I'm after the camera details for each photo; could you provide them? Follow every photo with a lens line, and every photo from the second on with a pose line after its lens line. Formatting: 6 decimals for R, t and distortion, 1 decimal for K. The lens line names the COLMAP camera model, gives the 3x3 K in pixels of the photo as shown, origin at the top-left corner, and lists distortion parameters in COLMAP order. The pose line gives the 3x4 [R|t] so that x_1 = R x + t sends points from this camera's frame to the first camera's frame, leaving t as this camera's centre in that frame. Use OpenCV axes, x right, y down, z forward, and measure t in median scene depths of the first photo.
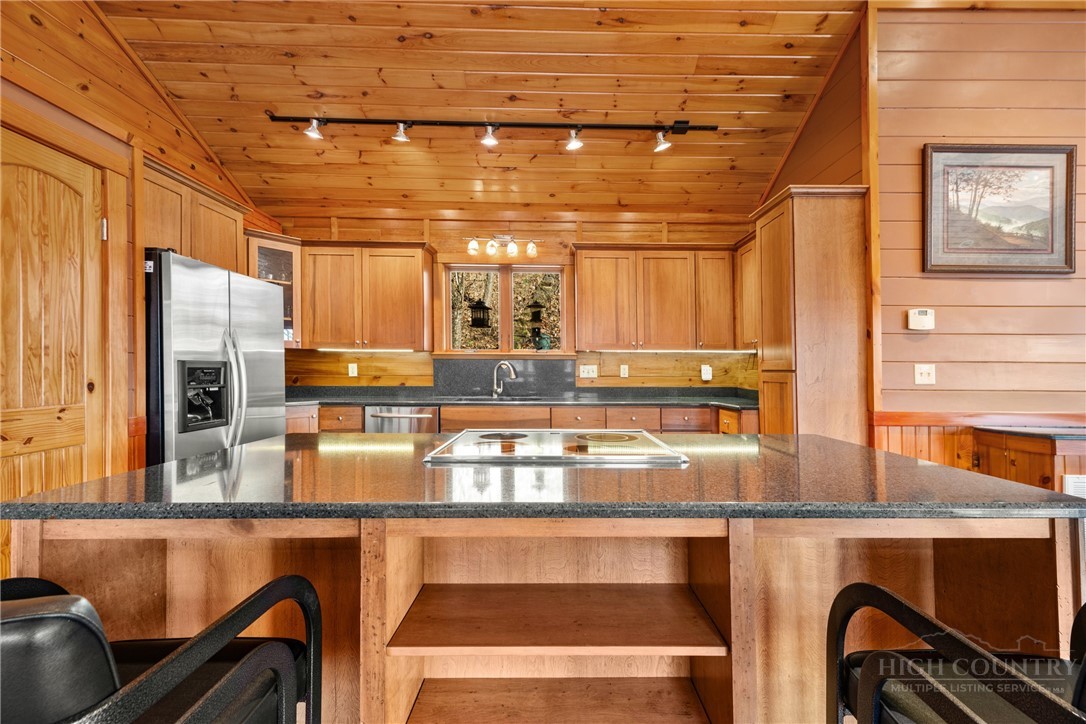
lens RADIAL K [[427.4, 0, 567.8], [0, 427.4, 357.1], [0, 0, 1]] dist [0.010015, -0.000203]
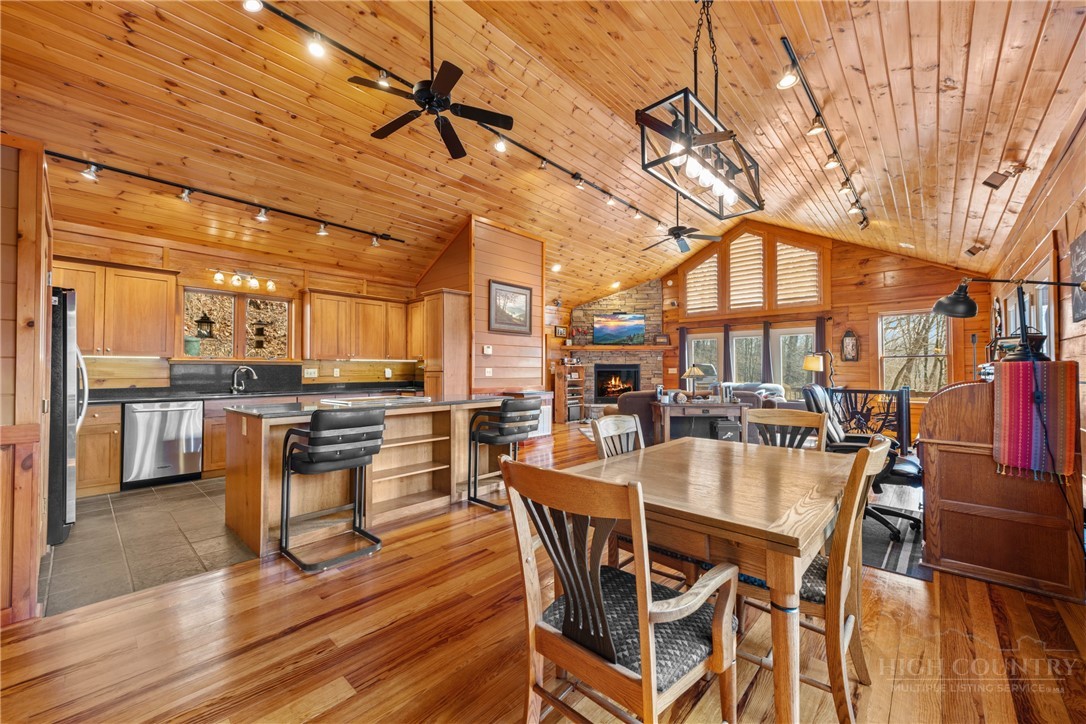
lens RADIAL K [[427.0, 0, 543.0], [0, 427.0, 367.7], [0, 0, 1]] dist [0.013331, -0.000268]
pose [[0.689639, -0.001627, 0.724151, -0.509135], [-0.014106, 0.999778, 0.015679, -0.020974], [-0.724016, -0.021028, 0.689463, -0.637119]]
